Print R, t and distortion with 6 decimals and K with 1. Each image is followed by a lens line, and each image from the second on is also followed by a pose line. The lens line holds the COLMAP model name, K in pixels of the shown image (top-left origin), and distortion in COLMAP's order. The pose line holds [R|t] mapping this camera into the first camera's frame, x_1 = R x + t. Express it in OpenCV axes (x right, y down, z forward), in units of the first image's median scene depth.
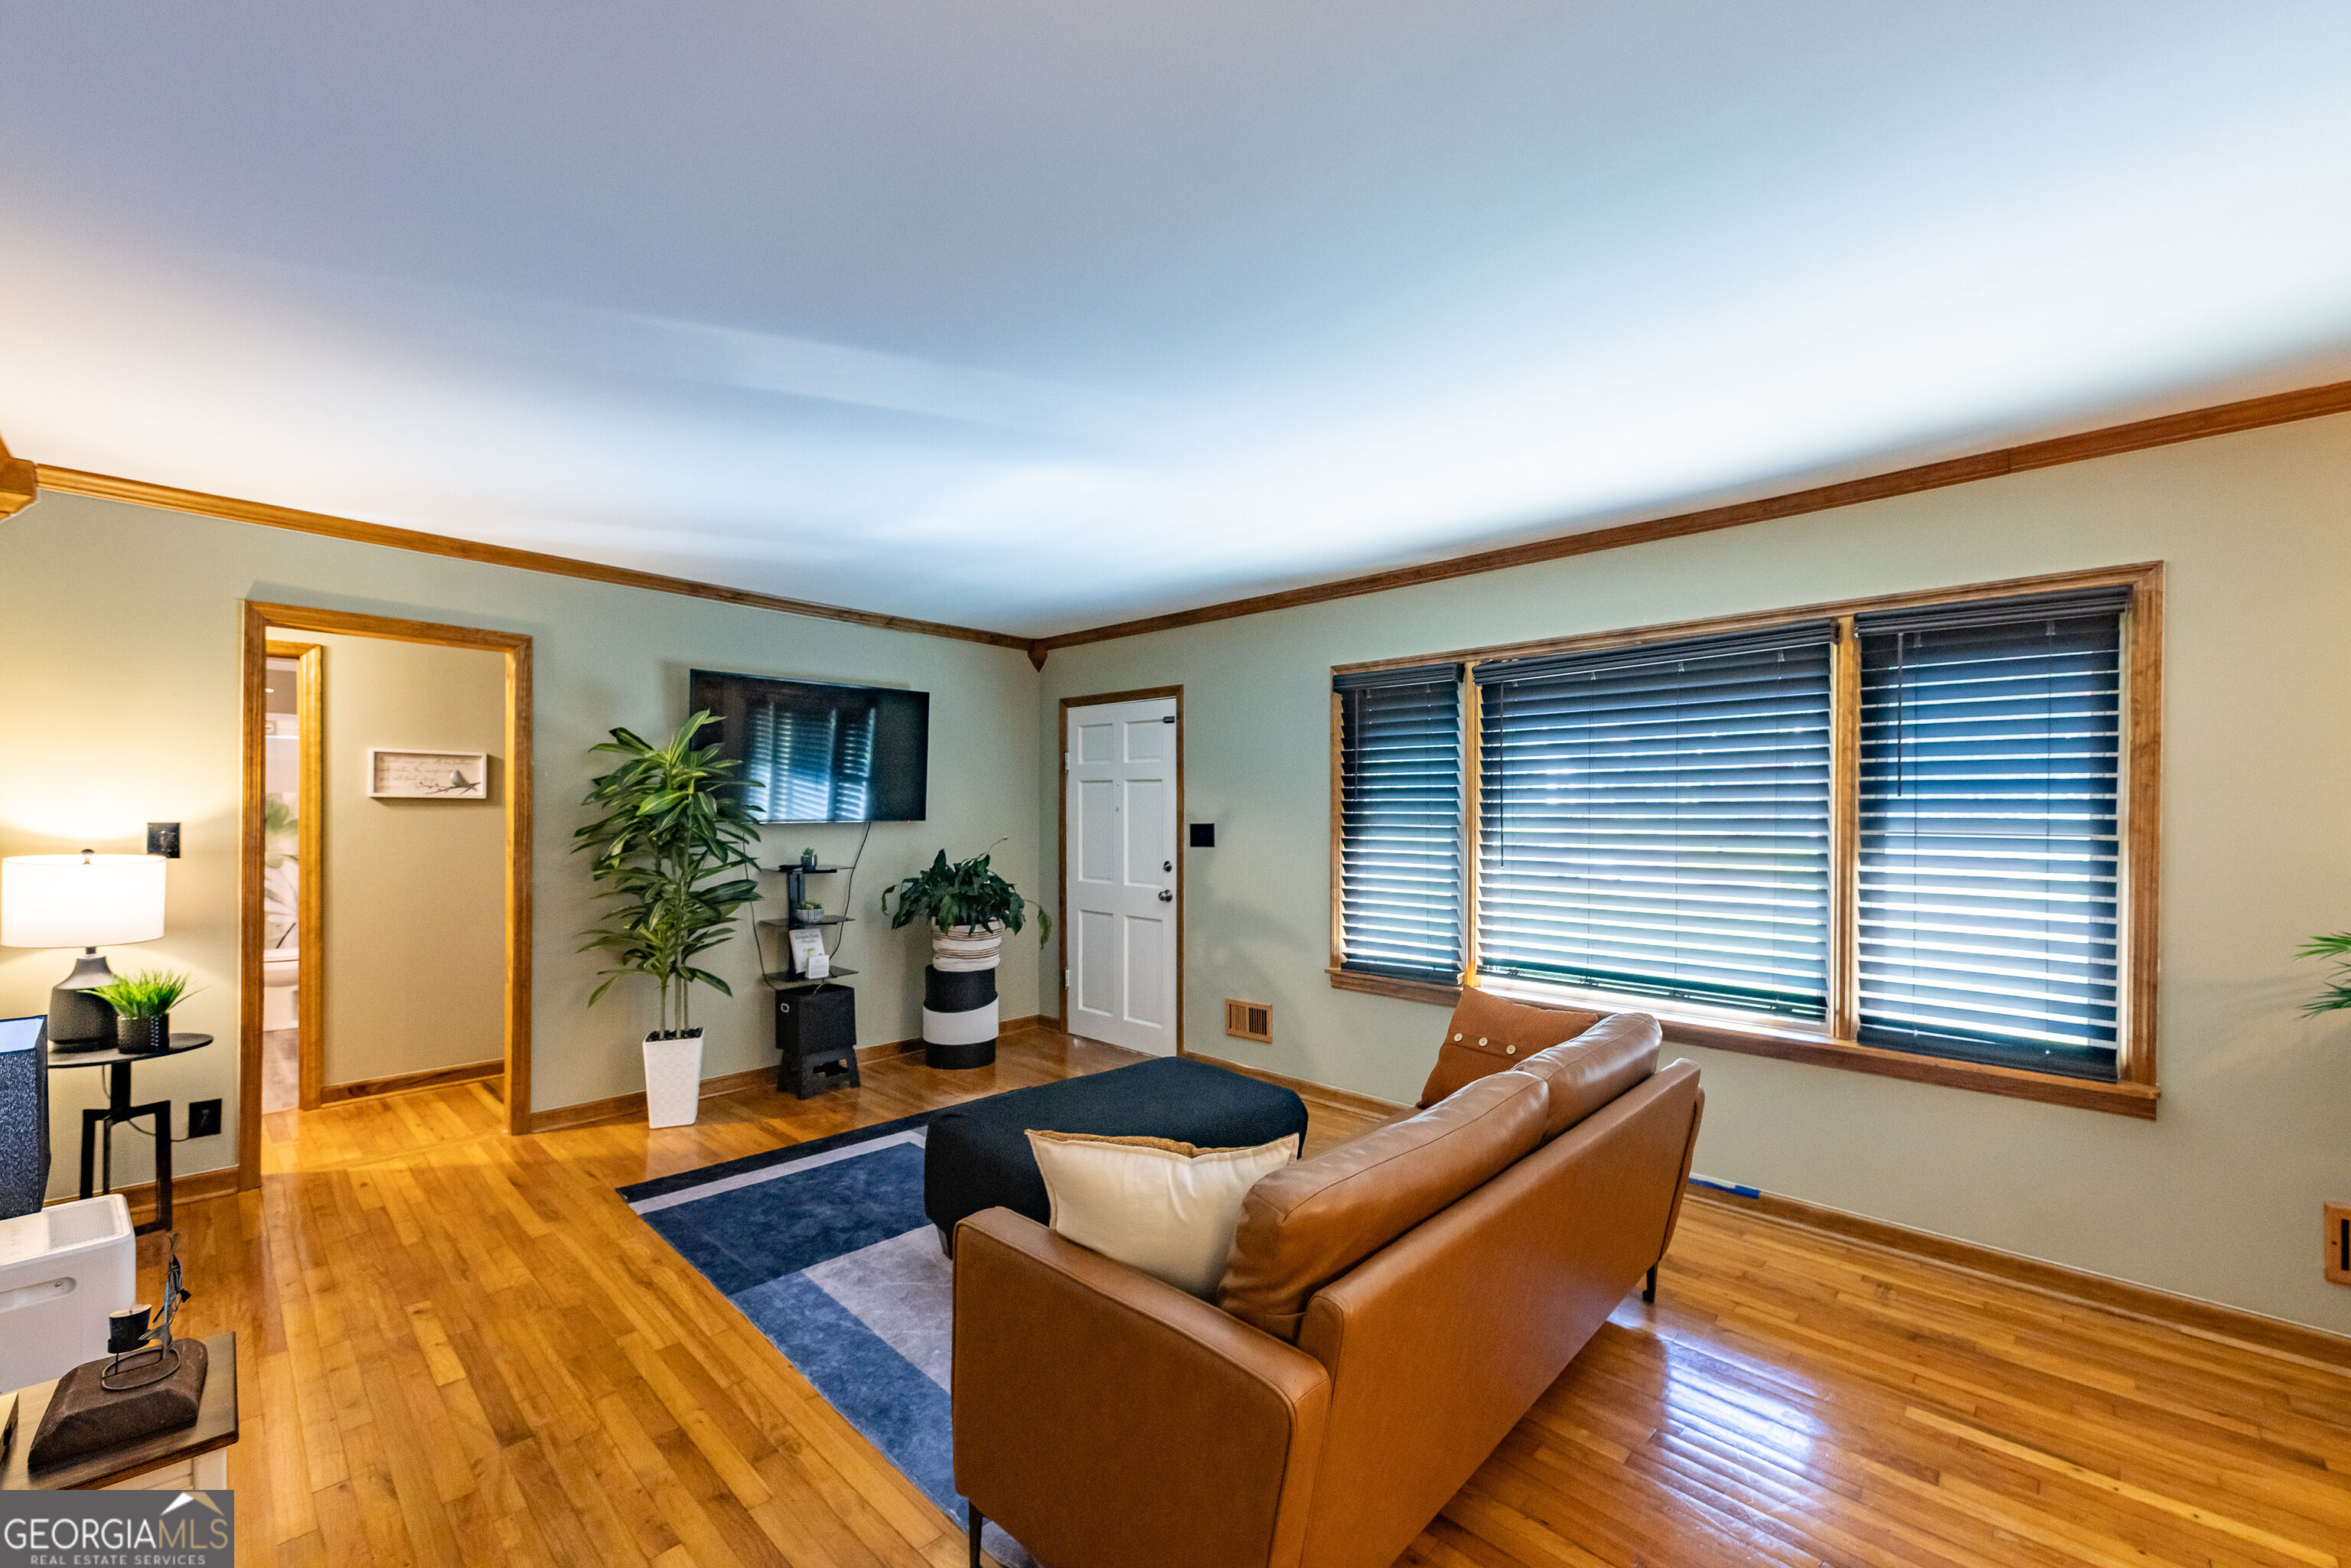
lens RADIAL K [[928.8, 0, 1158.1], [0, 928.8, 816.7], [0, 0, 1]] dist [0.008910, -0.003149]
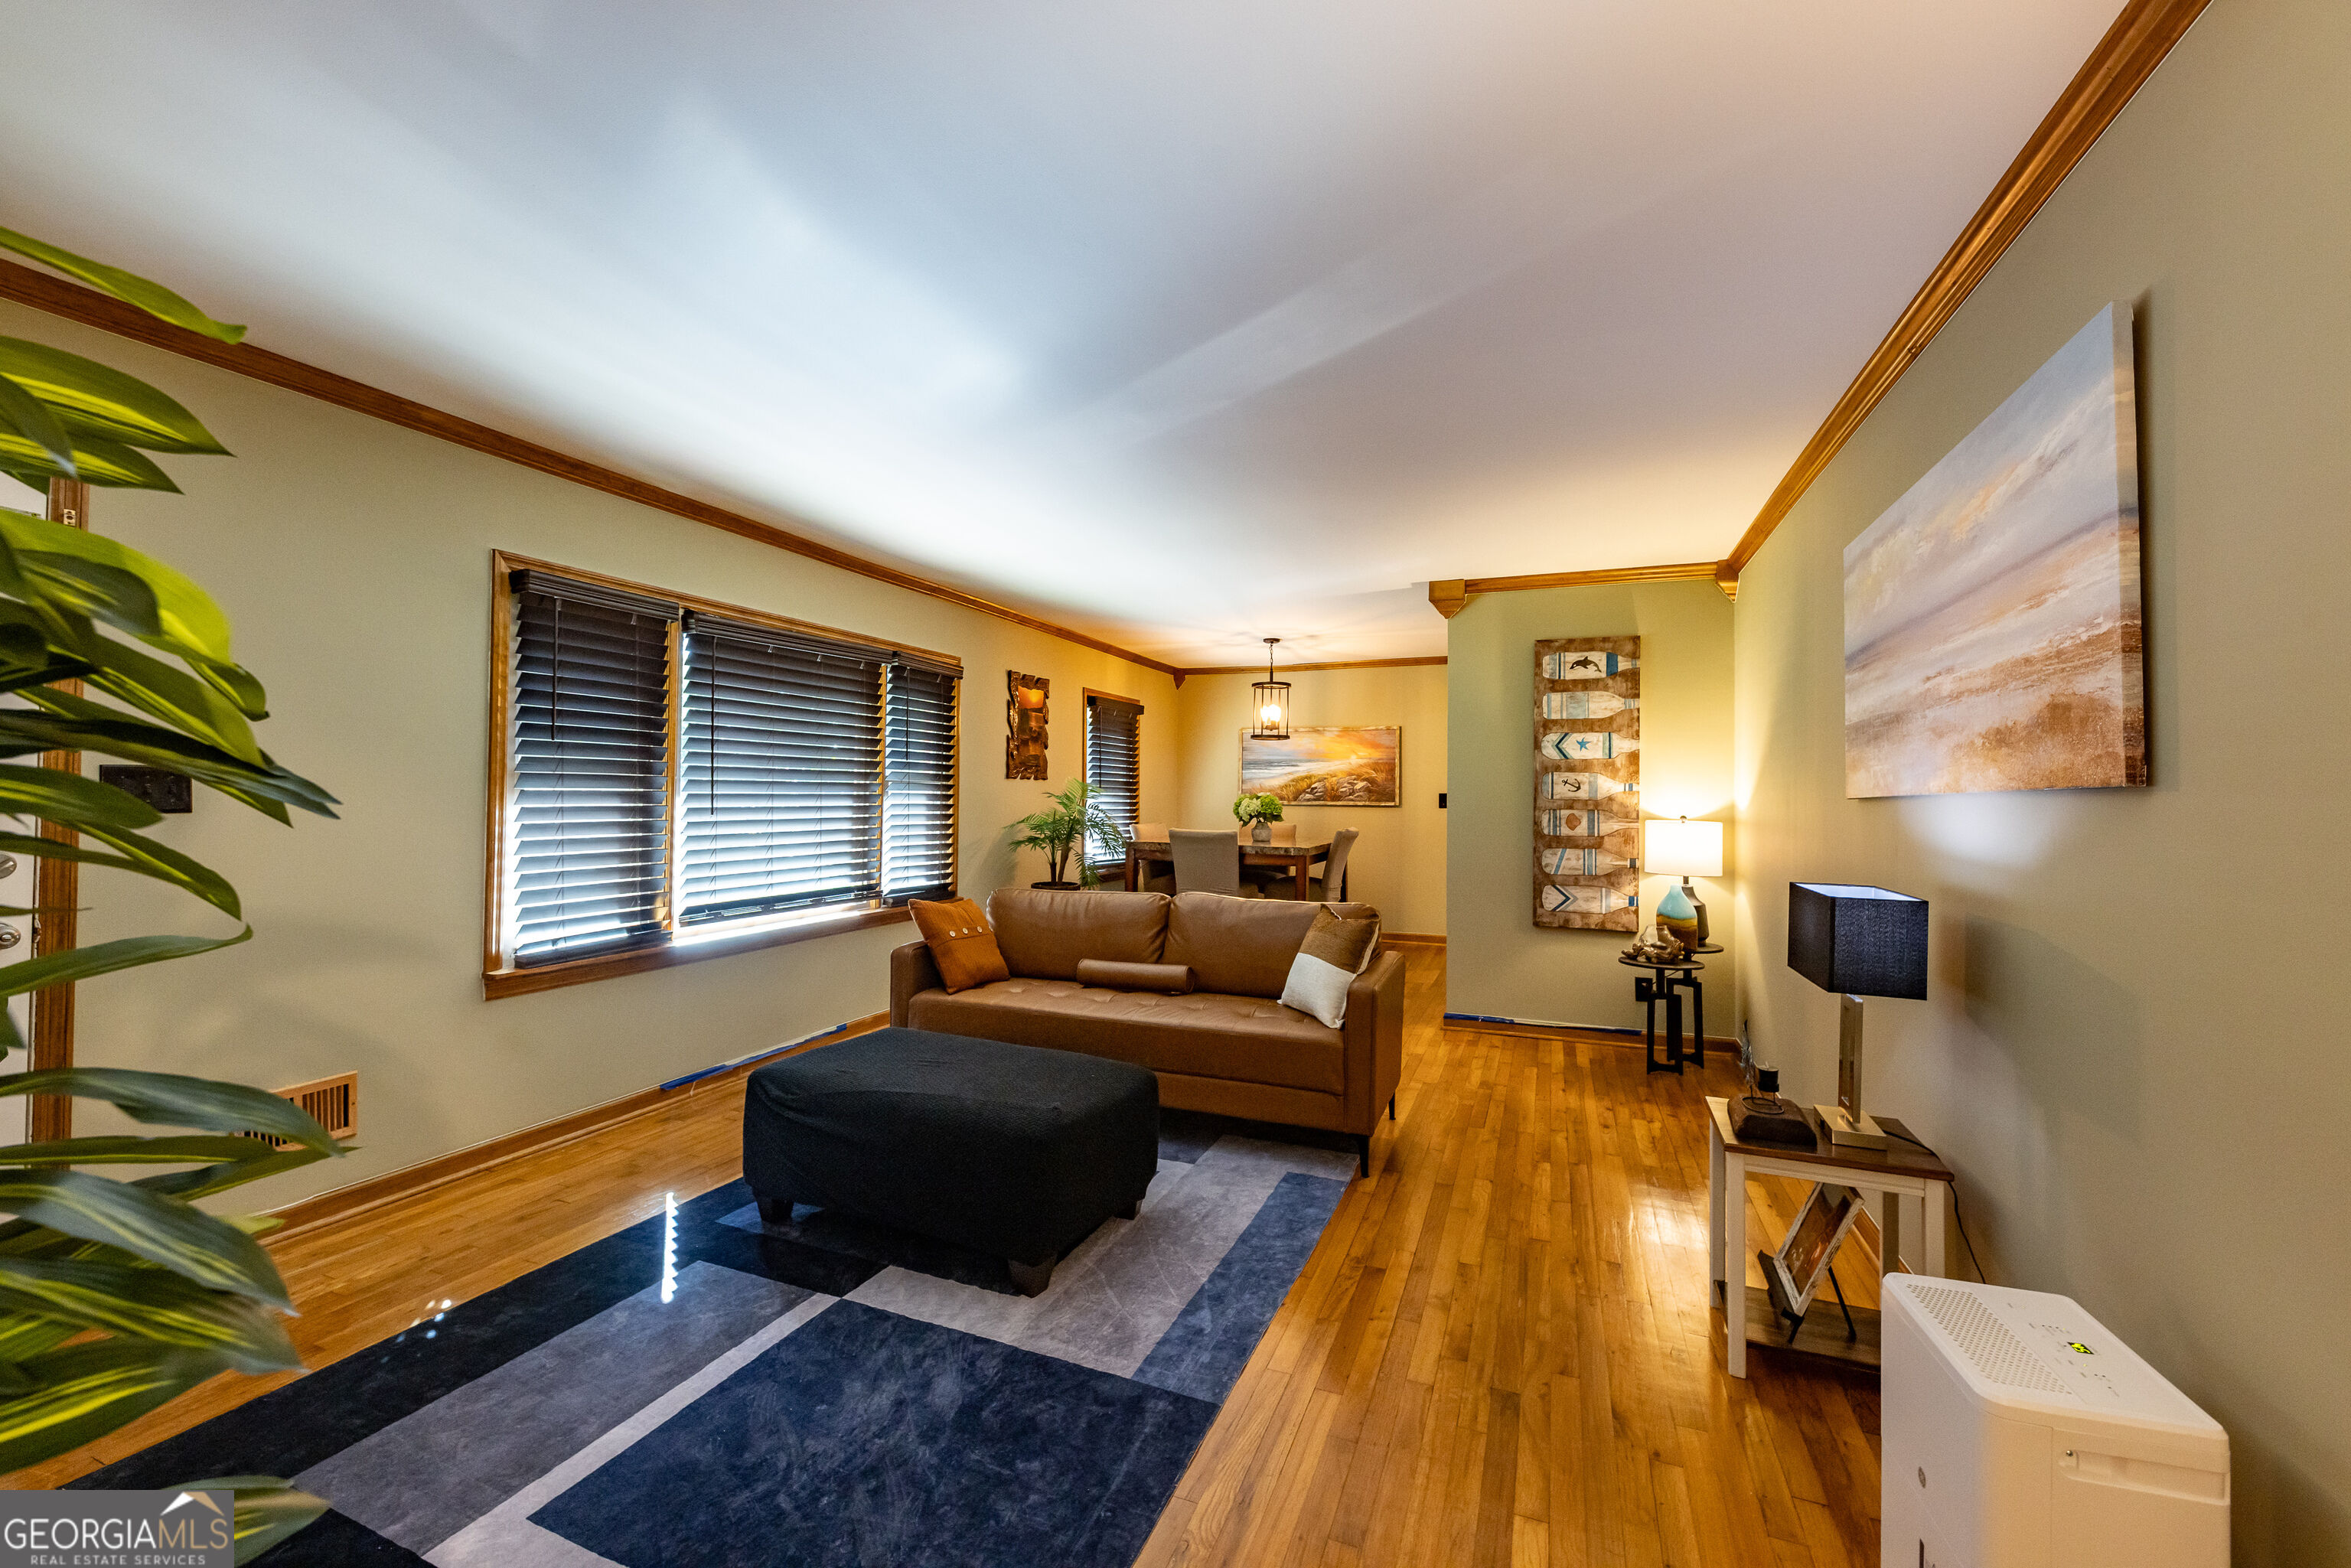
lens RADIAL K [[928.8, 0, 1183.2], [0, 928.8, 785.8], [0, 0, 1]] dist [0.008910, -0.003149]
pose [[-0.375588, -0.001961, 0.926785, -0.852903], [-0.010082, 0.999947, -0.001970, 0.019107], [-0.926732, -0.010084, -0.375587, 0.982771]]
